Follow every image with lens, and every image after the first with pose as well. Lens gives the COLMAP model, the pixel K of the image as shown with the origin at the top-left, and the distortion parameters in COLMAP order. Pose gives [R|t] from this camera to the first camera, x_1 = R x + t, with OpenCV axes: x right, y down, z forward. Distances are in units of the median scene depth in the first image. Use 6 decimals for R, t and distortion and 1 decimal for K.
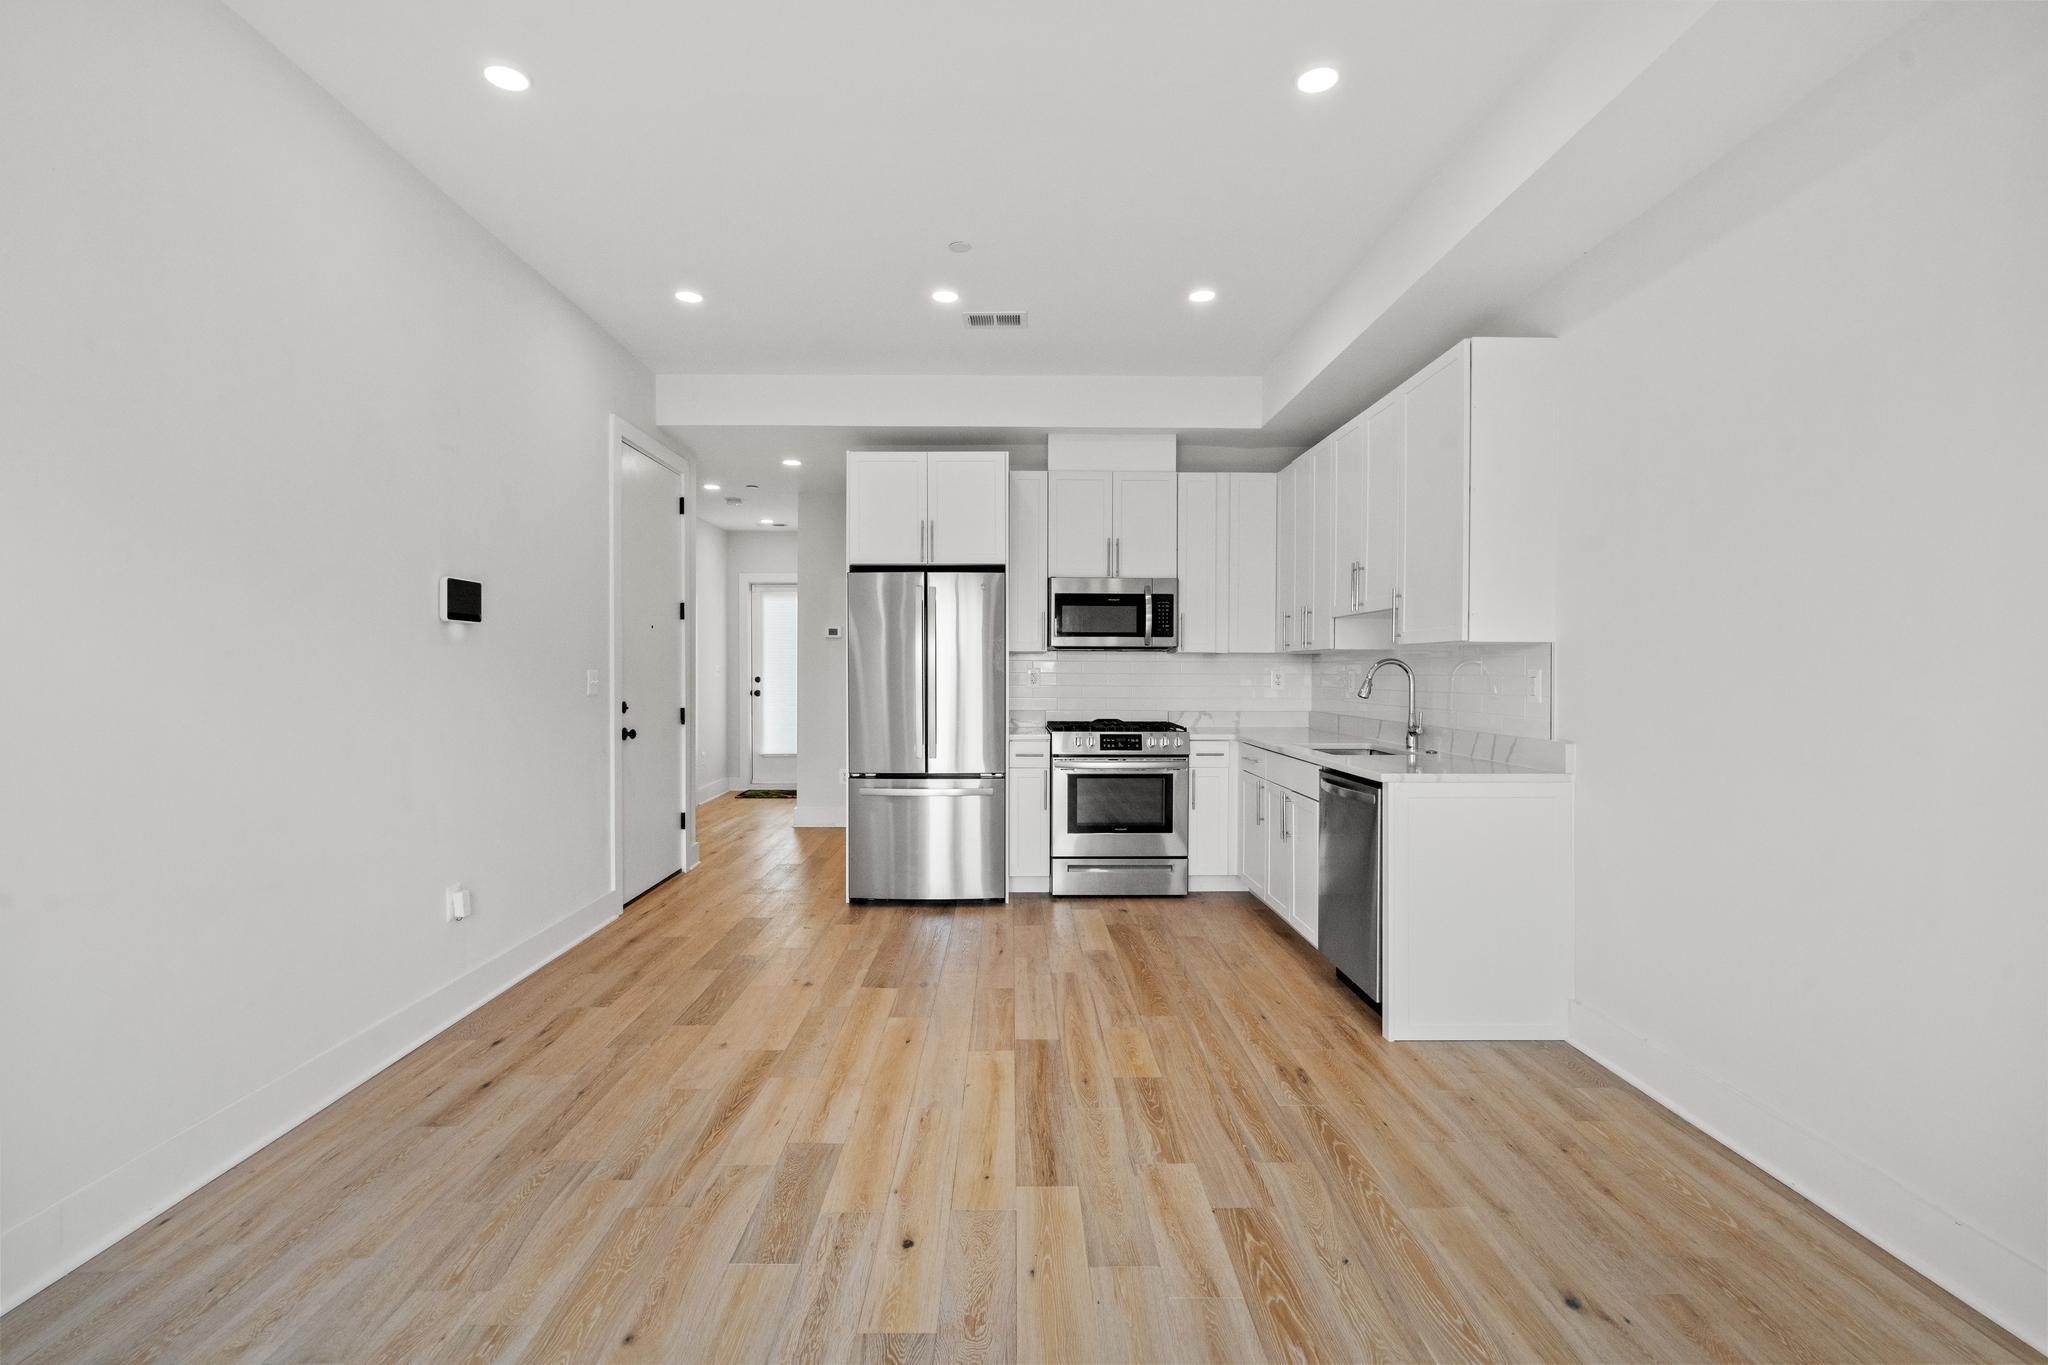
lens RADIAL K [[915.3, 0, 1009.3], [0, 915.3, 685.3], [0, 0, 1]] dist [-0.007418, 0.001091]
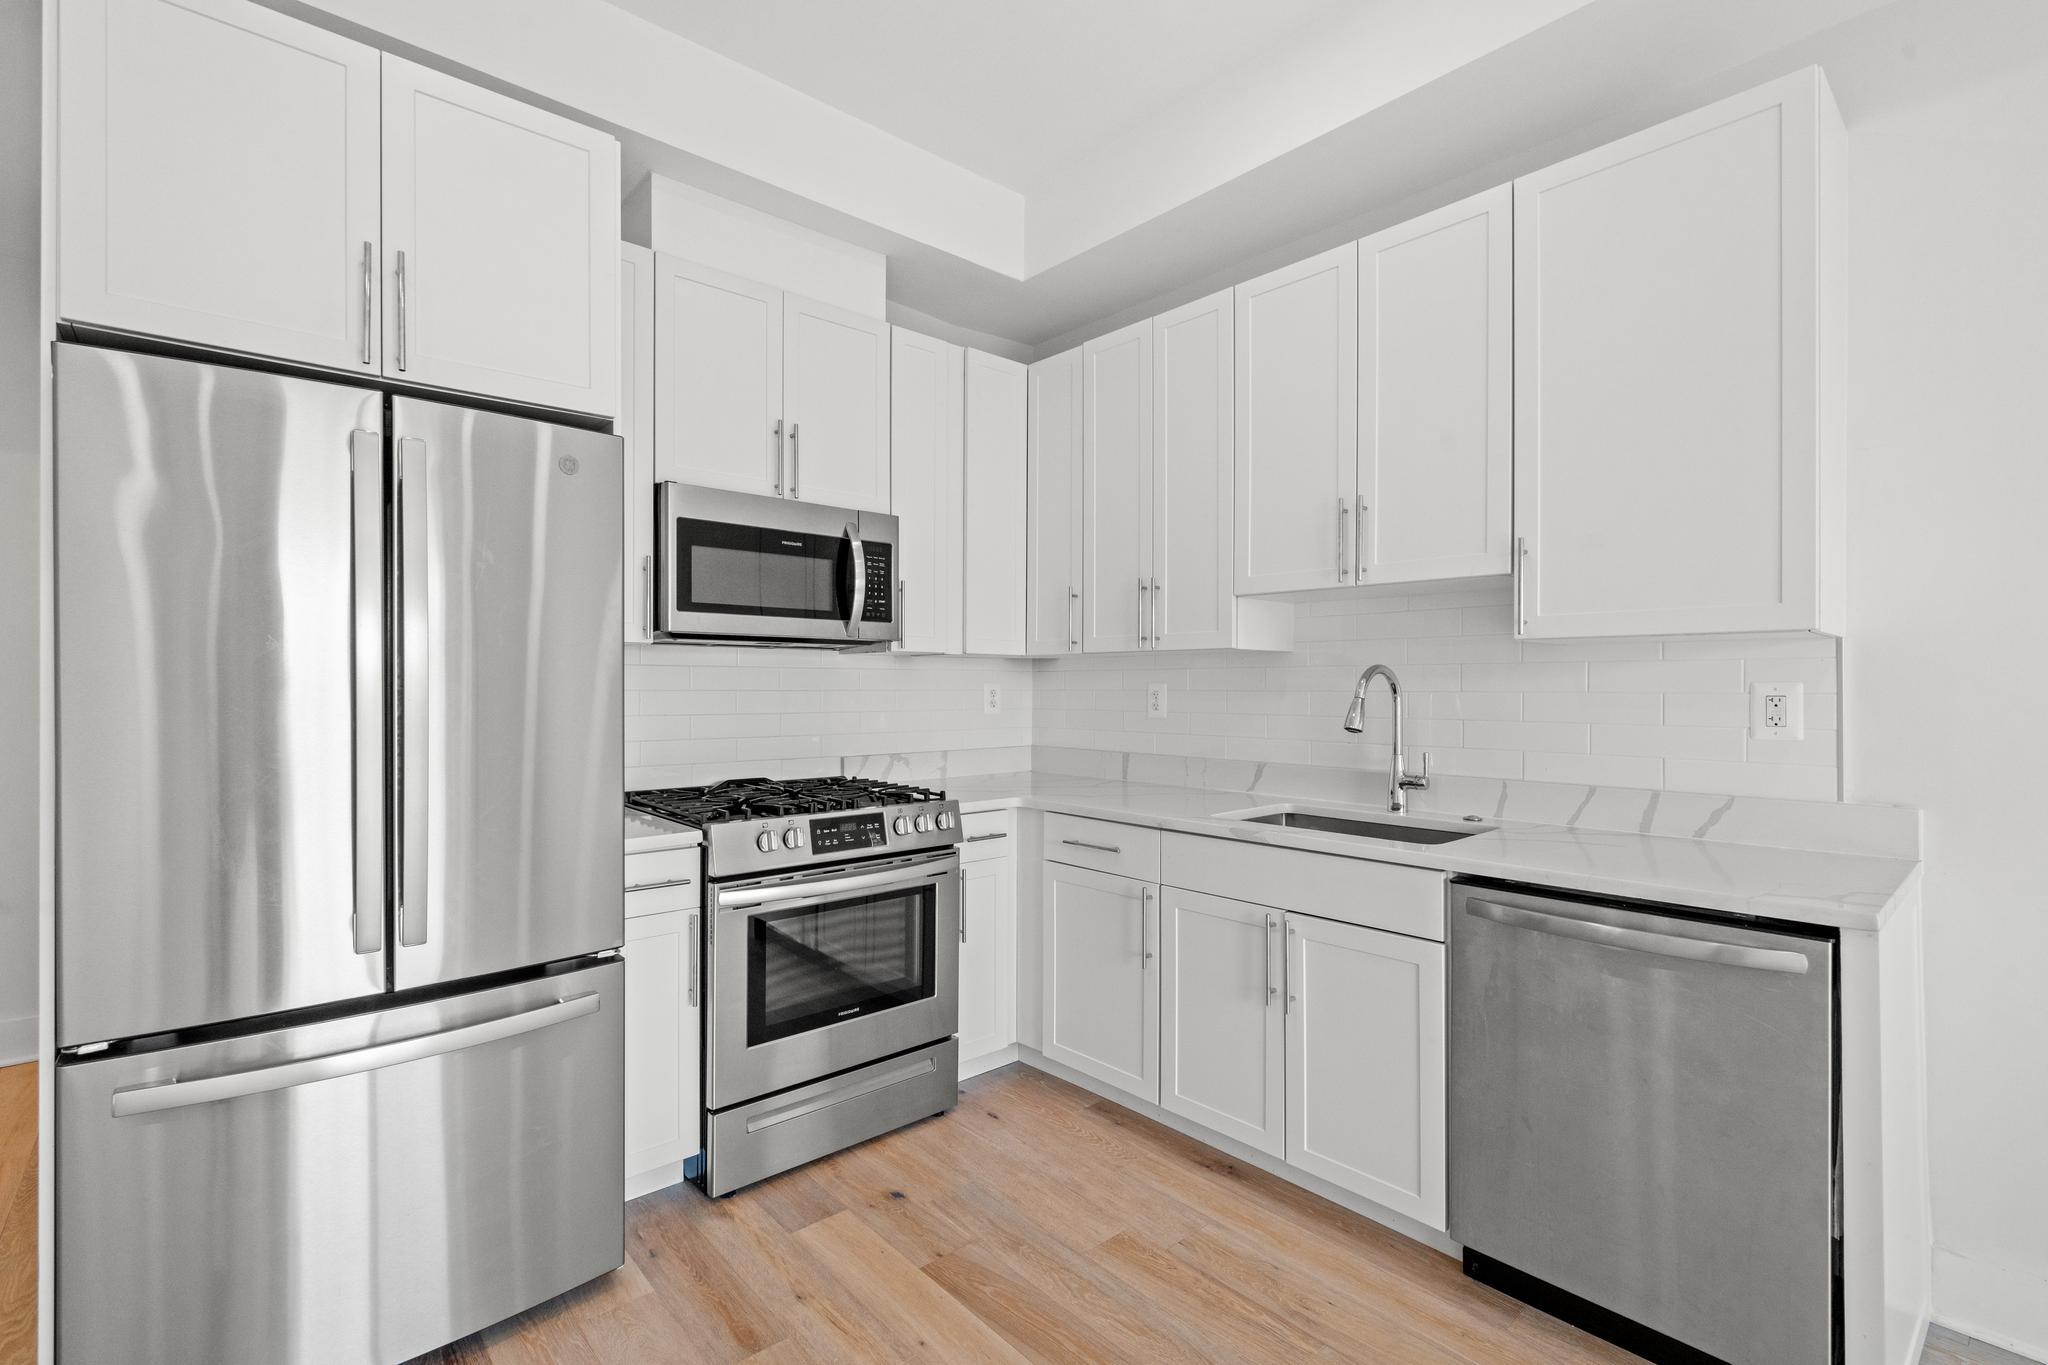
lens RADIAL K [[943.0, 0, 1024.0], [0, 943.0, 682.5], [0, 0, 1]] dist [-0.000367, 0.000161]
pose [[0.753923, -0.001085, 0.656962, -0.143487], [0.011861, 0.999858, -0.011959, -0.011019], [-0.656856, 0.016808, 0.753829, 0.589618]]
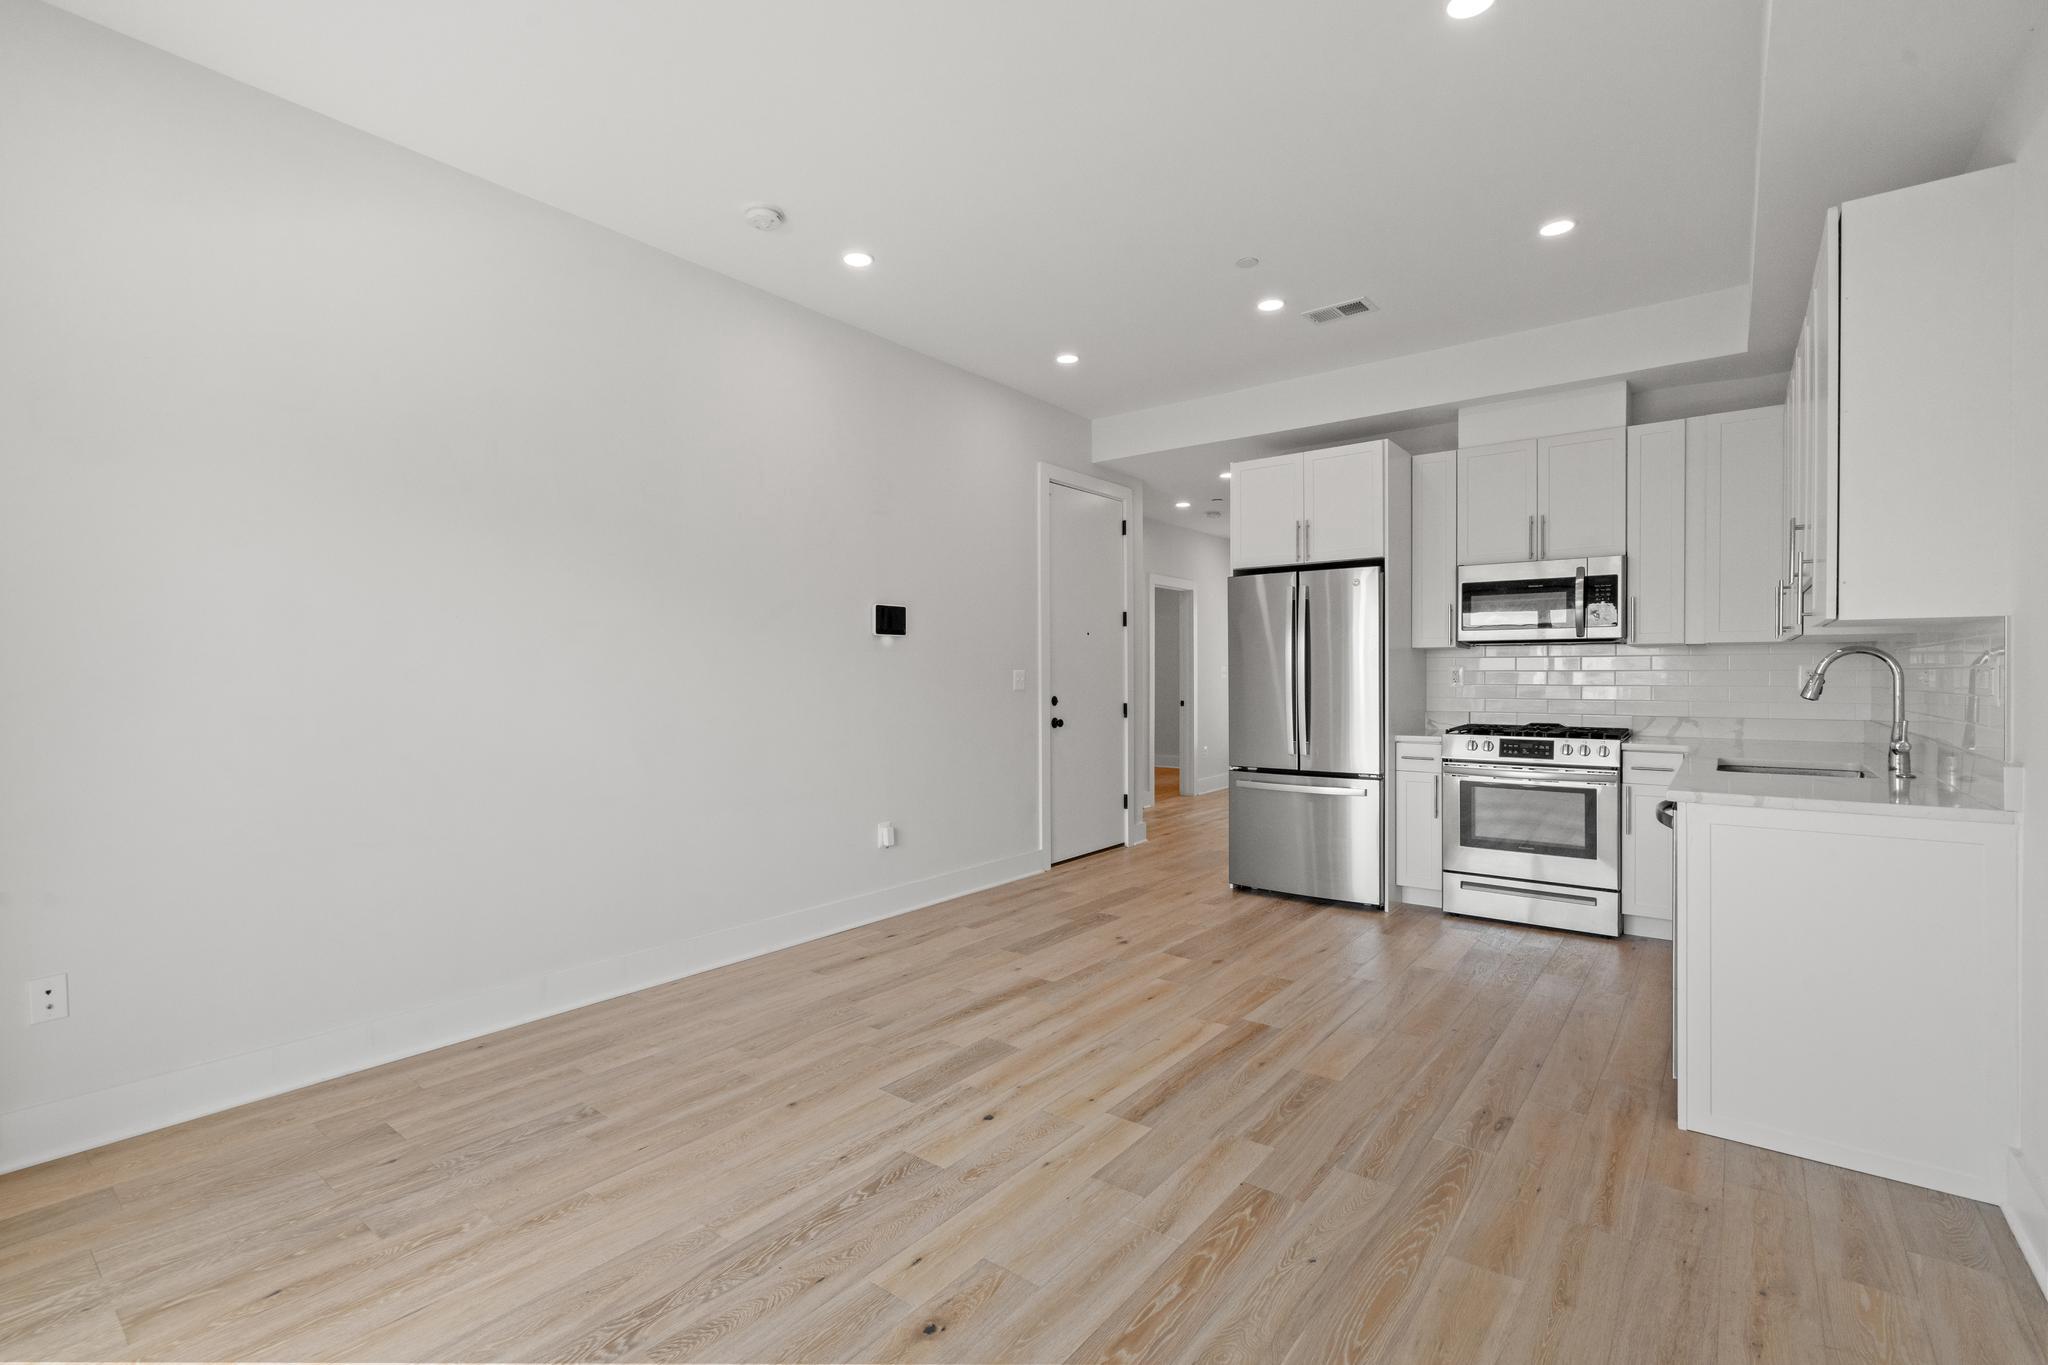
lens RADIAL K [[915.3, 0, 1009.3], [0, 915.3, 685.3], [0, 0, 1]] dist [-0.007418, 0.001091]
pose [[0.782015, 0.003553, -0.623249, 0.294372], [-0.005670, 0.999983, -0.001414, 0.005715], [0.623234, 0.004639, 0.782022, 0.009714]]
